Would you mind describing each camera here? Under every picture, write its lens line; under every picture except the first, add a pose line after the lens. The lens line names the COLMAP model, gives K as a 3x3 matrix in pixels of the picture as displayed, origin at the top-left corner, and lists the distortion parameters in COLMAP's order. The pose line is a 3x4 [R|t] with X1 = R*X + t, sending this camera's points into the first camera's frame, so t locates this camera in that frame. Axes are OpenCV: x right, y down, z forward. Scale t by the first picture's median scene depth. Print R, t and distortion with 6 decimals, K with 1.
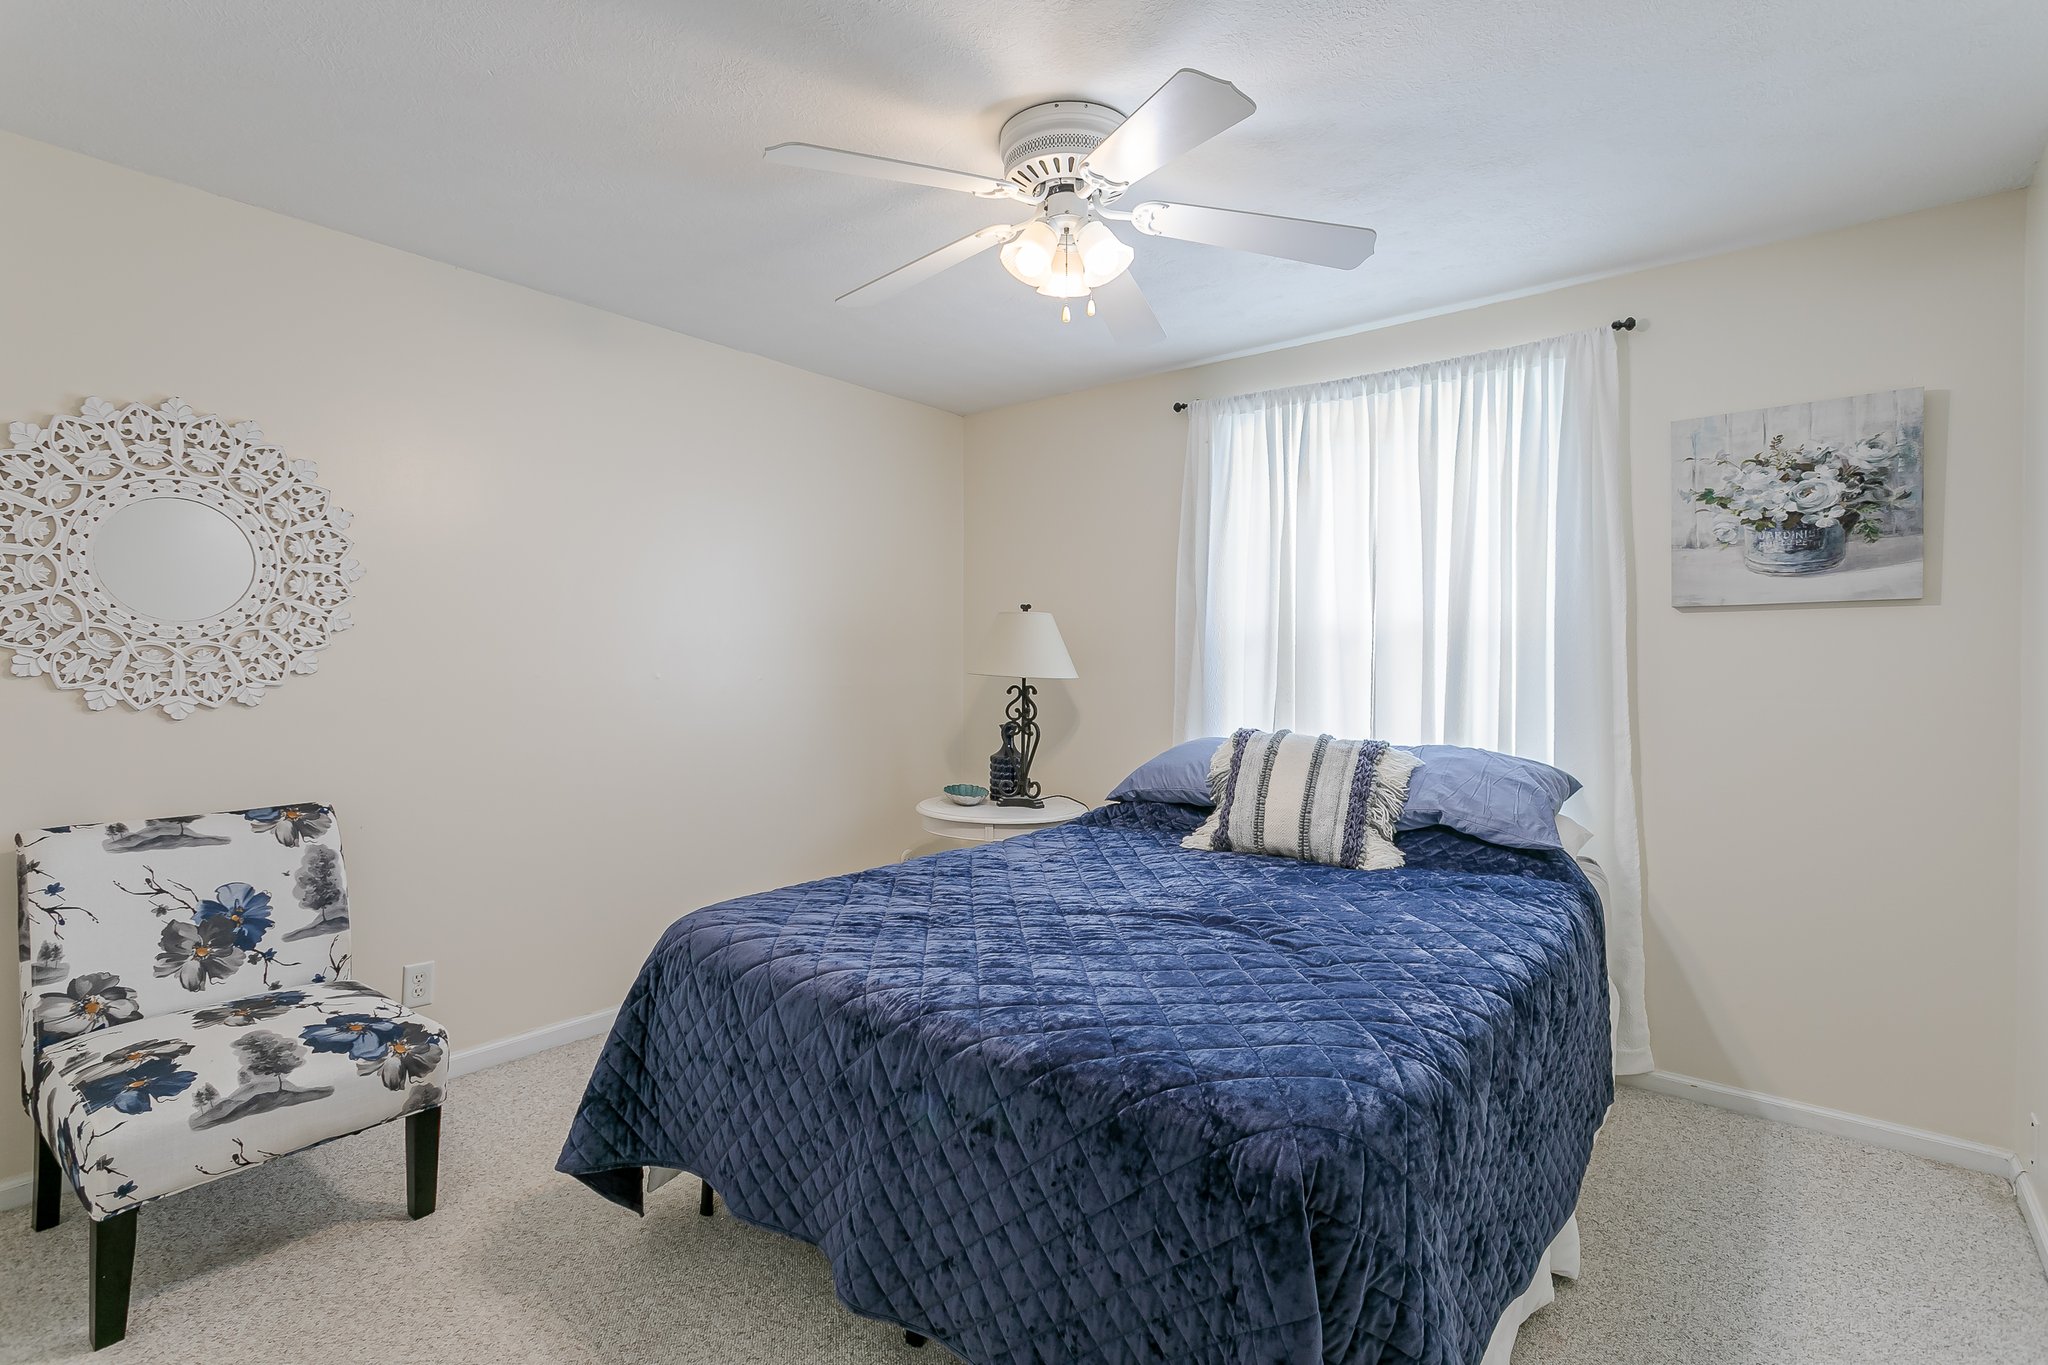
lens RADIAL K [[963.3, 0, 1023.6], [0, 963.3, 683.7], [0, 0, 1]] dist [0.003028, 0.000302]
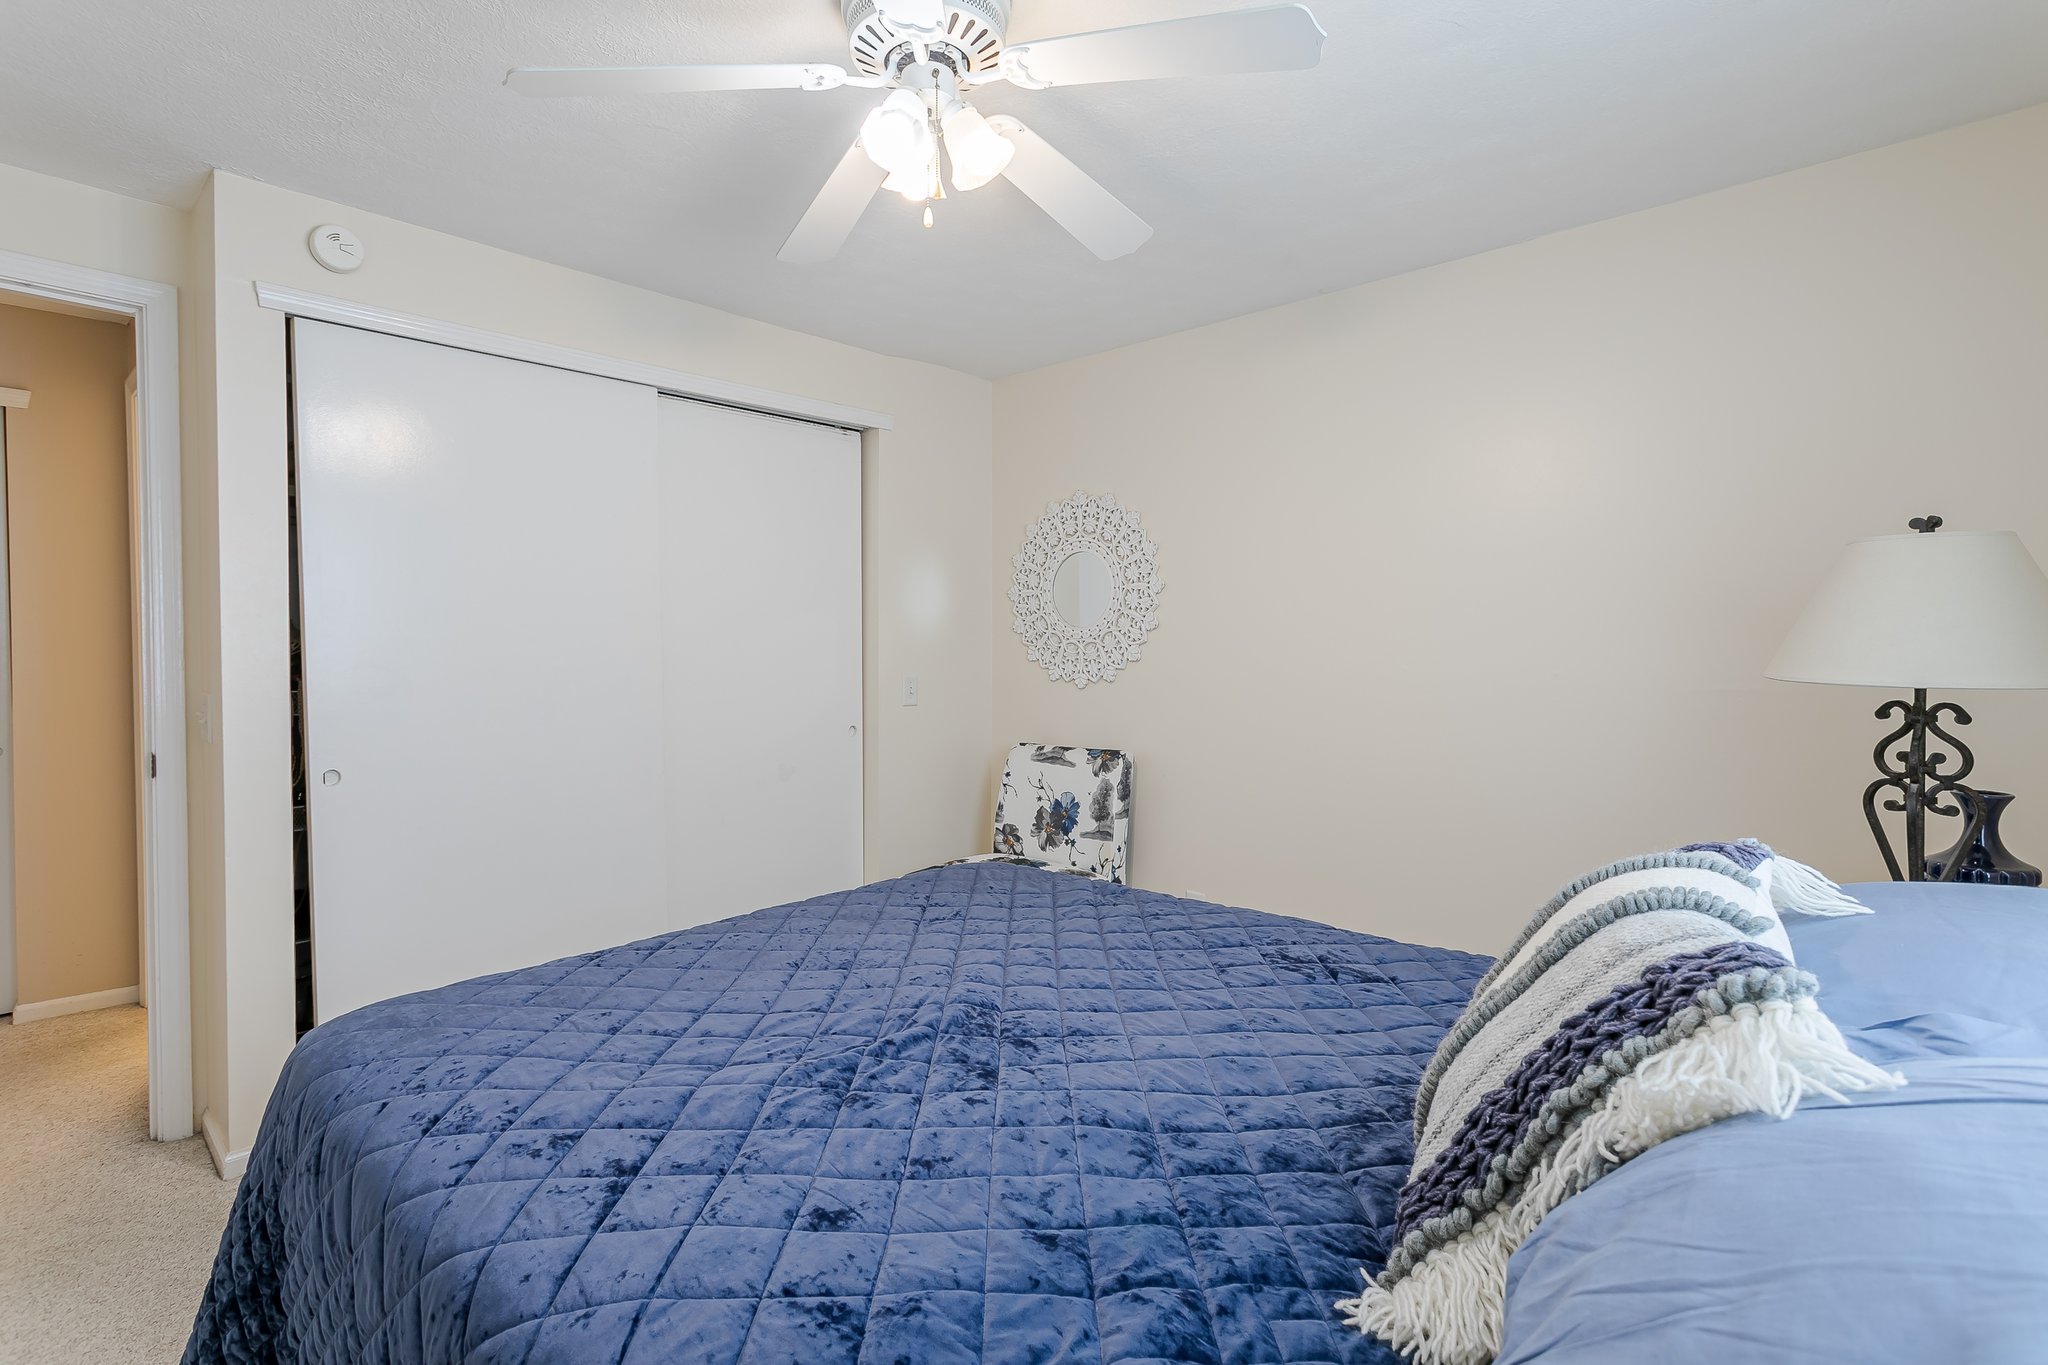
lens RADIAL K [[963.3, 0, 1023.8], [0, 963.3, 670.1], [0, 0, 1]] dist [0.003028, 0.000302]
pose [[-0.054658, 0.017661, -0.998349, 0.745342], [-0.018885, 0.999646, 0.018718, -0.021337], [0.998327, 0.019876, -0.054305, 0.988592]]
